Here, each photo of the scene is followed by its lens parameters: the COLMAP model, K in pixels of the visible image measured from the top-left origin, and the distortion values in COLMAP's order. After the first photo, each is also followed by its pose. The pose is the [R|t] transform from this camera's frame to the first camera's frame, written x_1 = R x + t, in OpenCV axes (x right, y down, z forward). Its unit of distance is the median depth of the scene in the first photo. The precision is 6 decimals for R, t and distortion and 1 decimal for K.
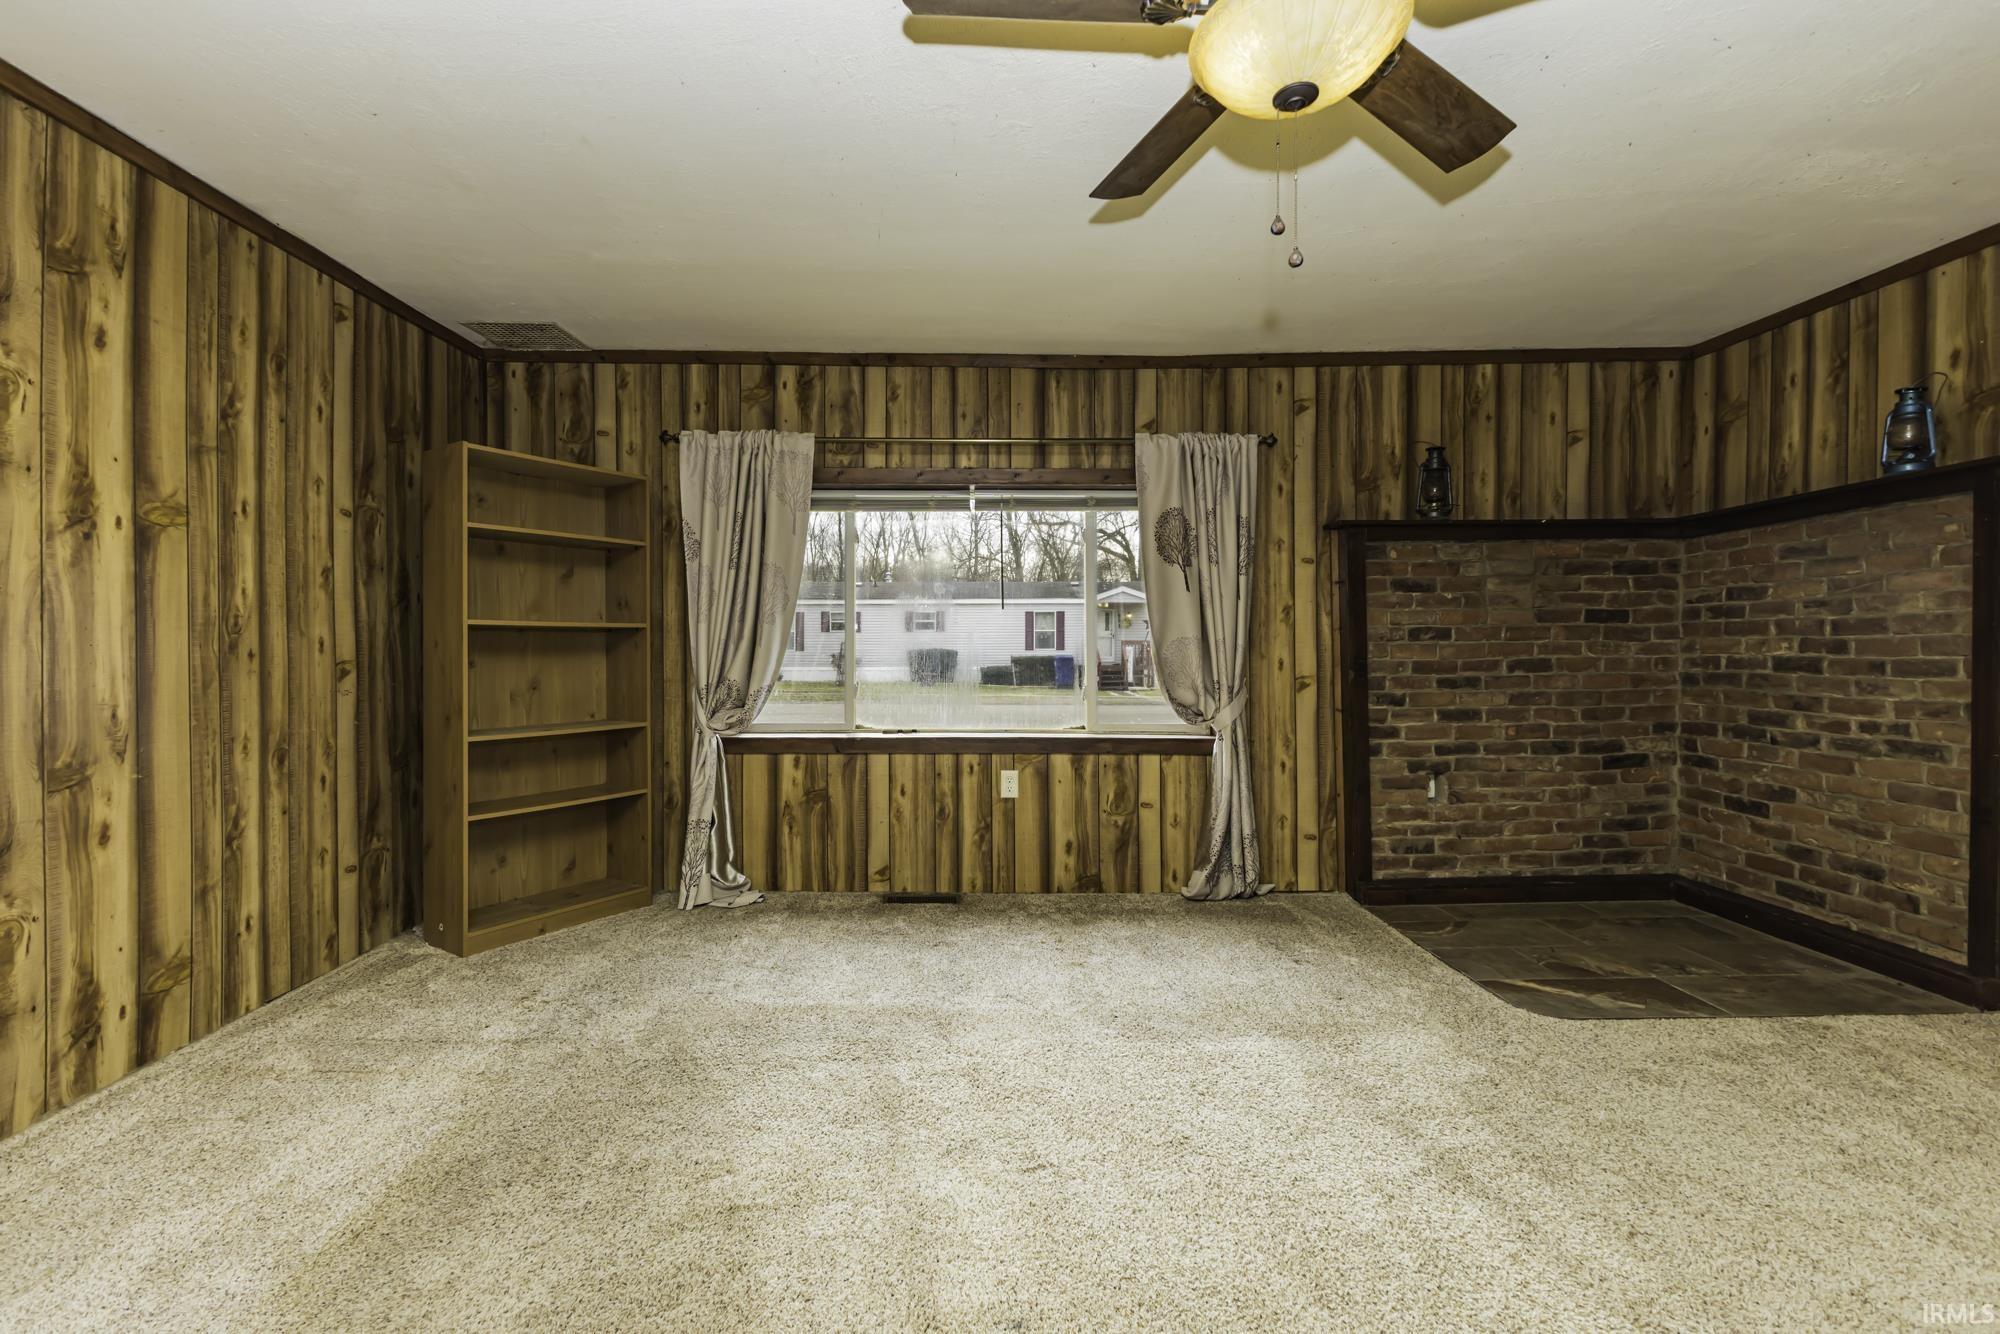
lens RADIAL K [[884.0, 0, 1007.0], [0, 884.0, 640.3], [0, 0, 1]] dist [0.003775, -0.000739]
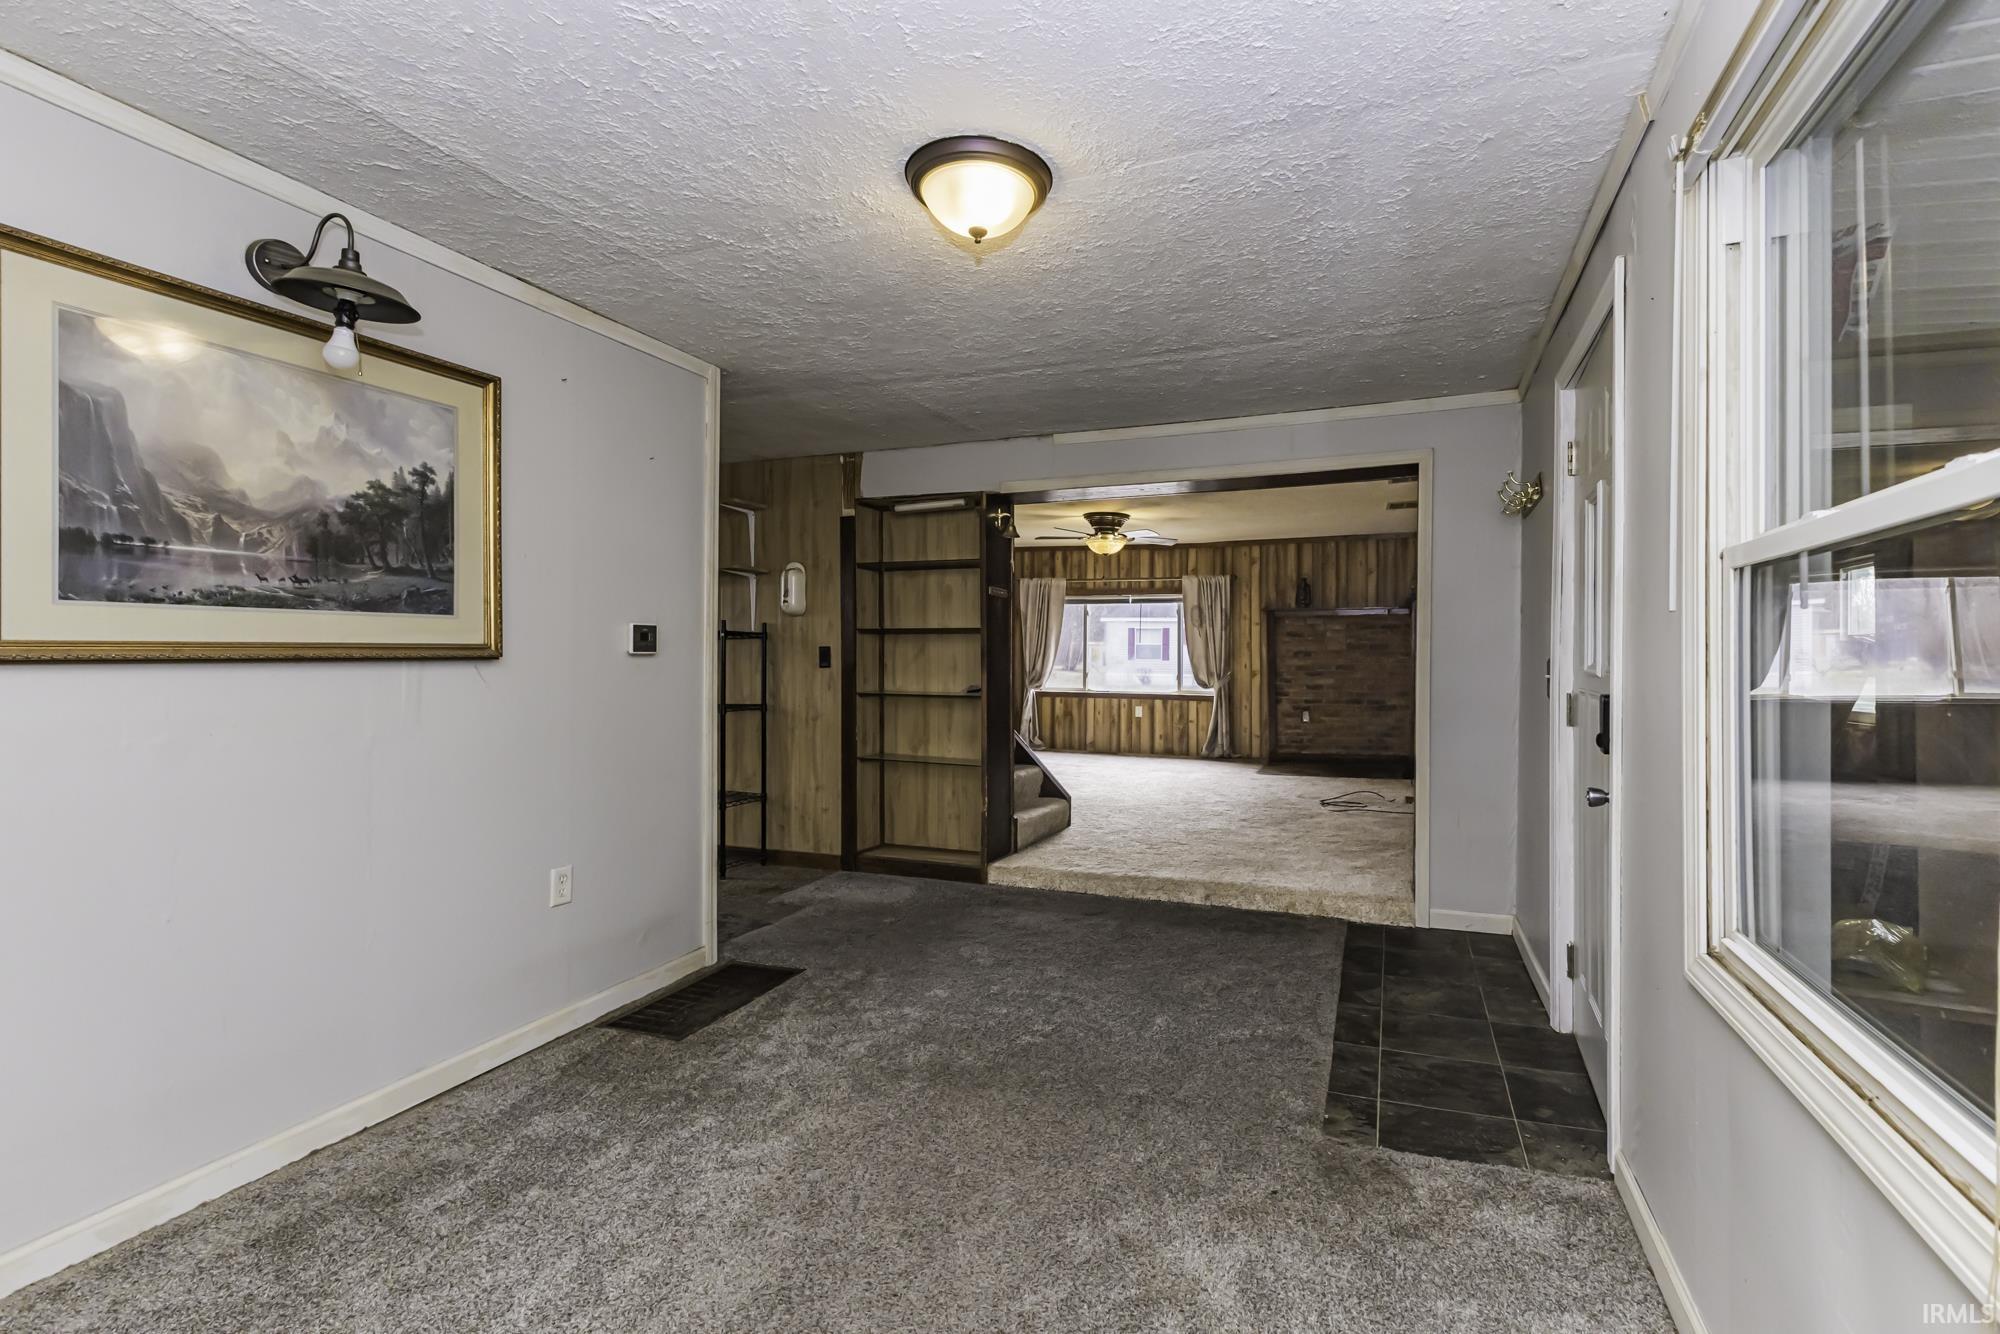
lens RADIAL K [[951.7, 0, 1017.9], [0, 951.7, 654.1], [0, 0, 1]] dist [0.005019, 0.000176]
pose [[0.924111, 0.006370, -0.382072, 0.756066], [-0.006354, 0.999979, 0.001304, -0.005393], [0.382072, 0.001223, 0.924132, -1.744312]]
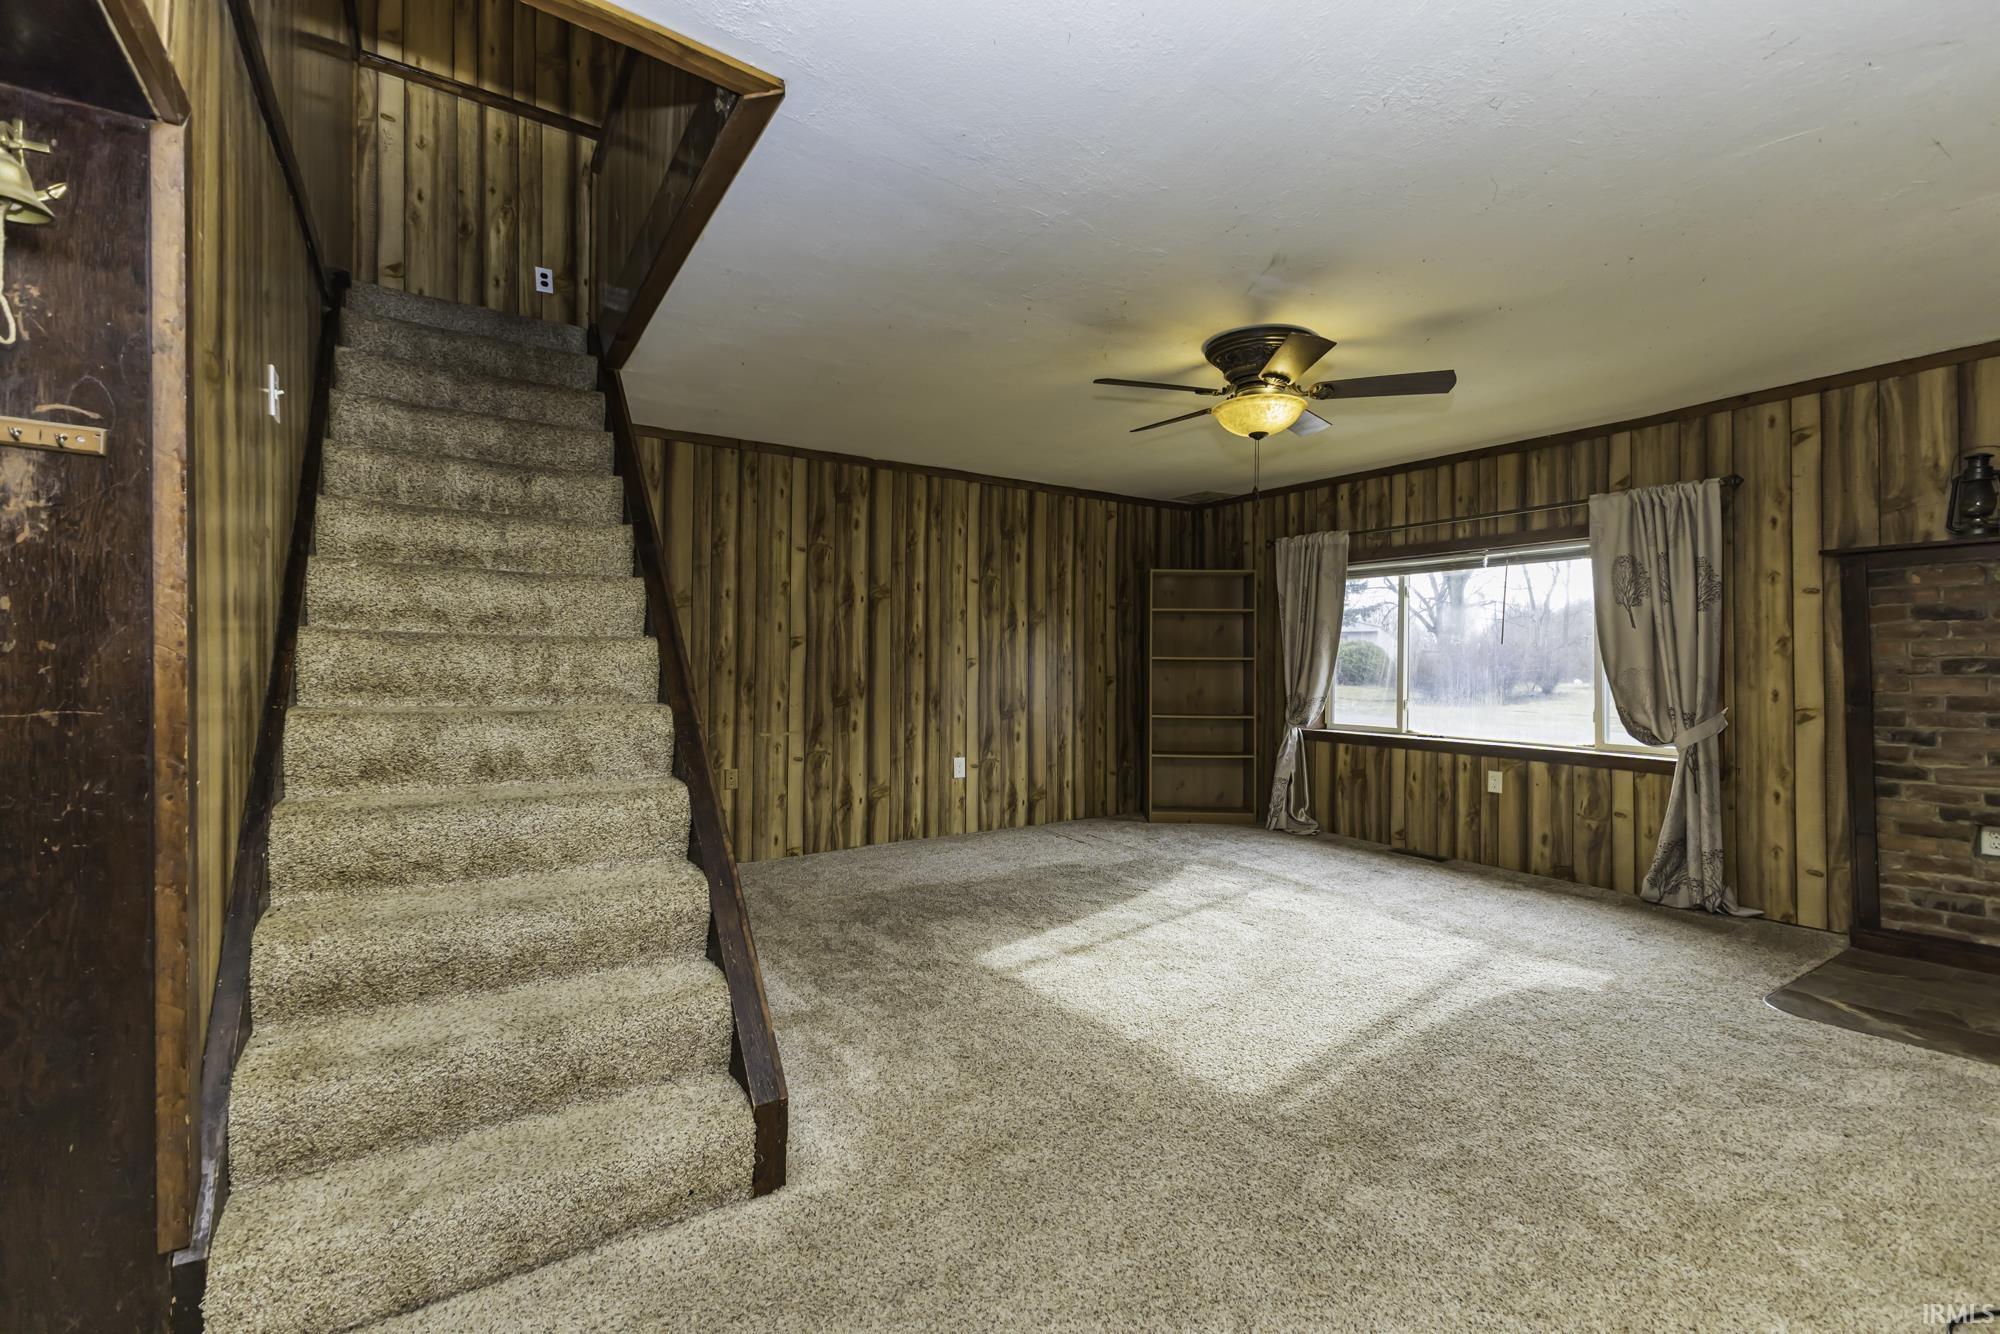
lens RADIAL K [[845.8, 0, 988.1], [0, 845.8, 664.0], [0, 0, 1]] dist [0.001193, -0.000488]
pose [[0.536954, 0.003874, -0.843602, 0.658038], [-0.002975, 0.999992, 0.002698, -0.009040], [0.843606, 0.001060, 0.536961, -0.283585]]
